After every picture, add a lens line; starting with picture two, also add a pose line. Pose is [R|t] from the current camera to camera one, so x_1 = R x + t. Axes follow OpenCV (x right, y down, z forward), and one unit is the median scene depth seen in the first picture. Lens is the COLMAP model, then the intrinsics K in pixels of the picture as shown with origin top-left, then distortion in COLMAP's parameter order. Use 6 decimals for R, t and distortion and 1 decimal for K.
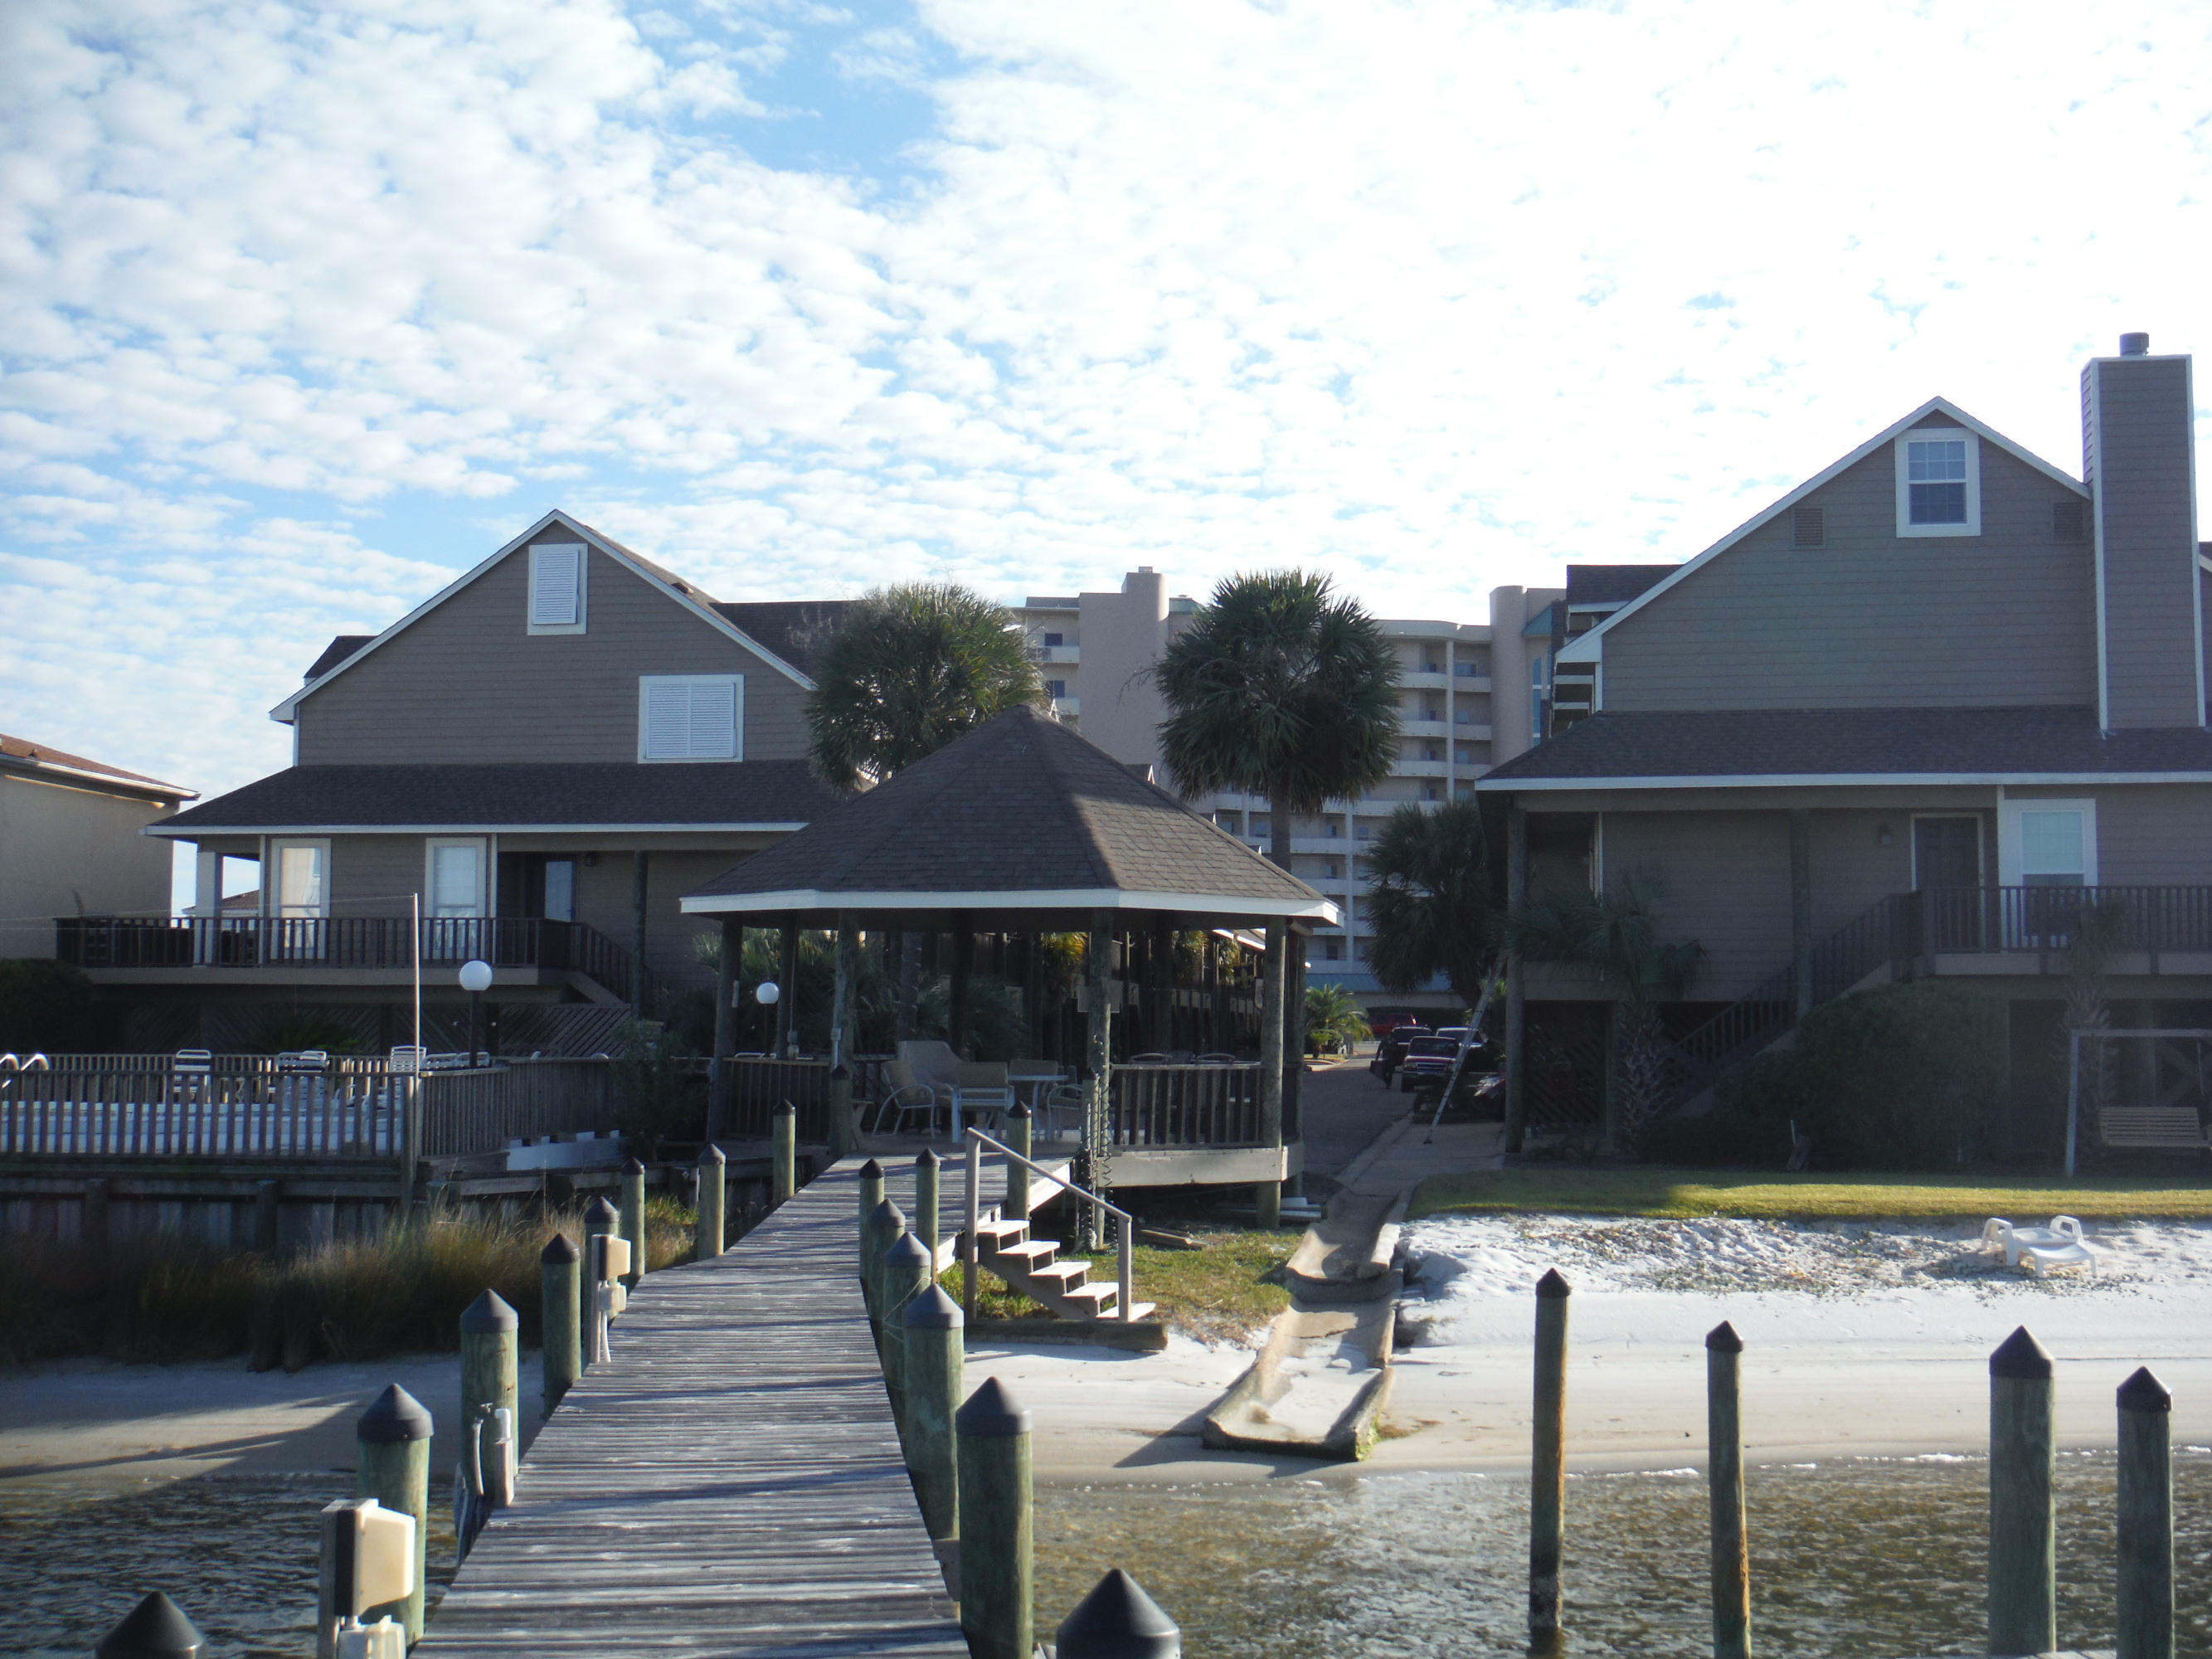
lens RADIAL K [[2912.2, 0, 1106.0], [0, 2912.2, 829.5], [0, 0, 1]] dist [0.035068, 0.006174]
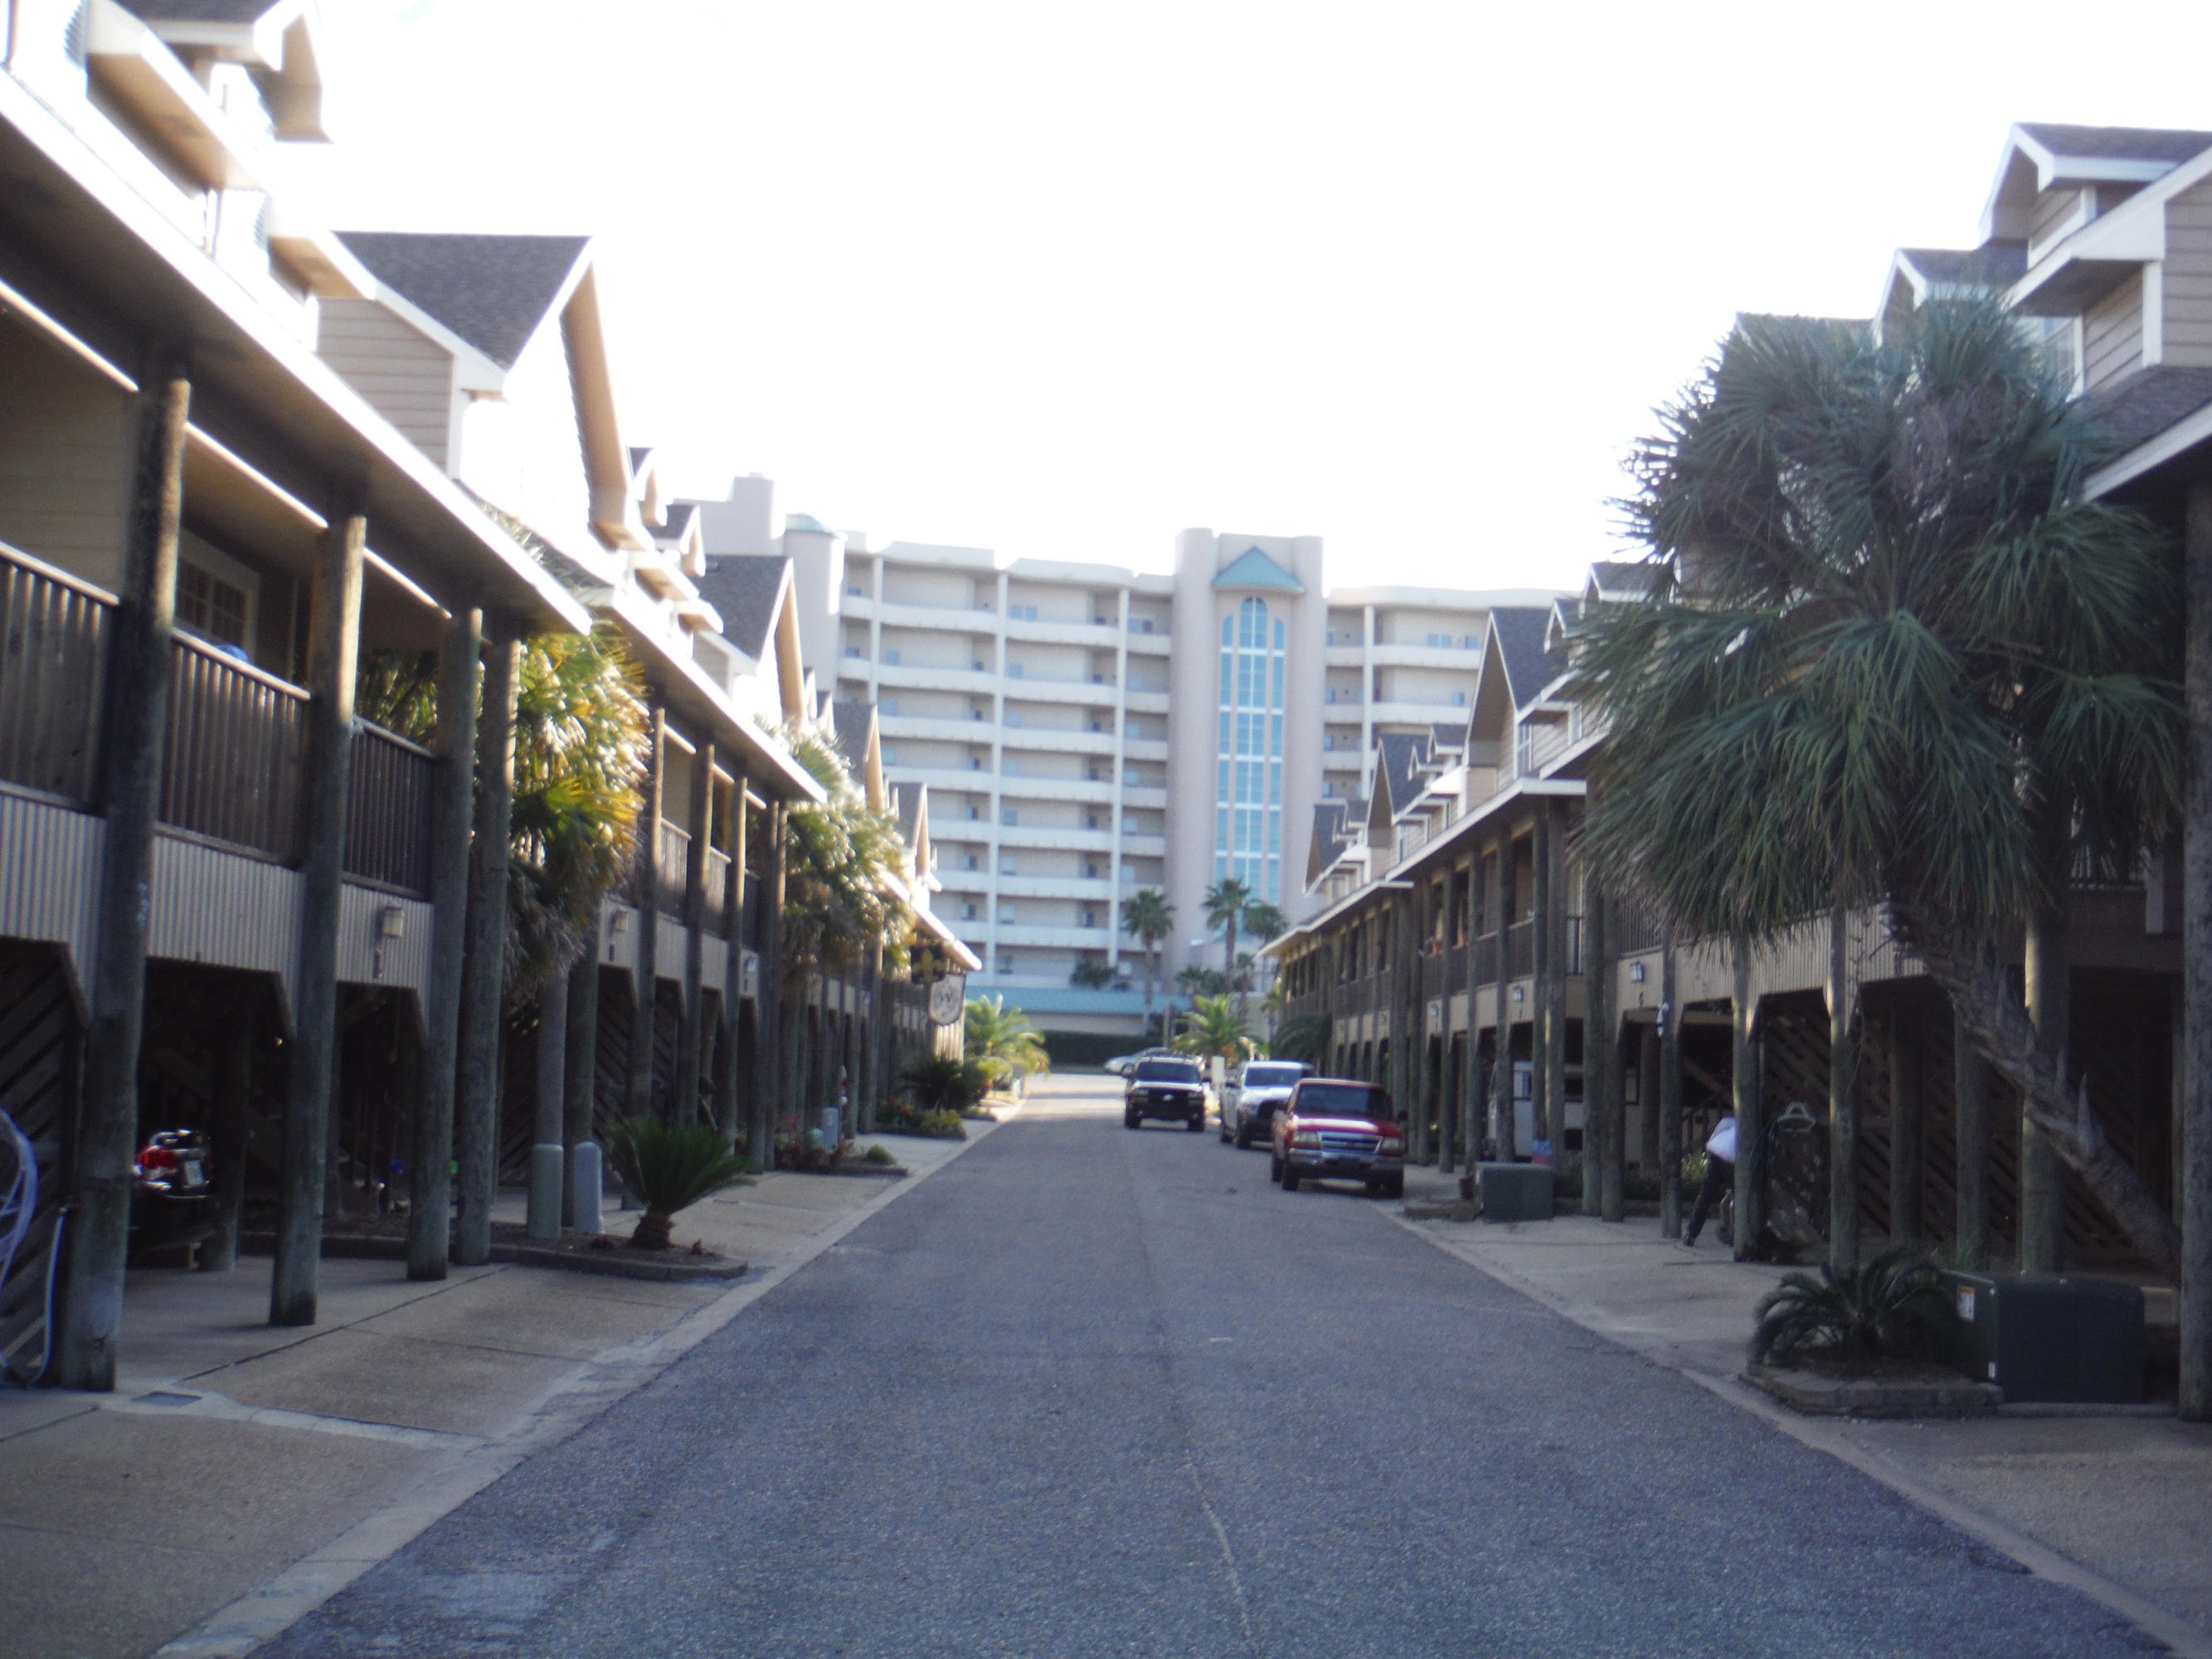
lens RADIAL K [[2912.2, 0, 1106.0], [0, 2912.2, 829.5], [0, 0, 1]] dist [0.035068, 0.006174]
pose [[0.988943, 0.045715, 0.141074, -0.000233], [-0.044566, 0.998943, -0.011297, 0.012831], [-0.141442, 0.004885, 0.989935, 0.188517]]
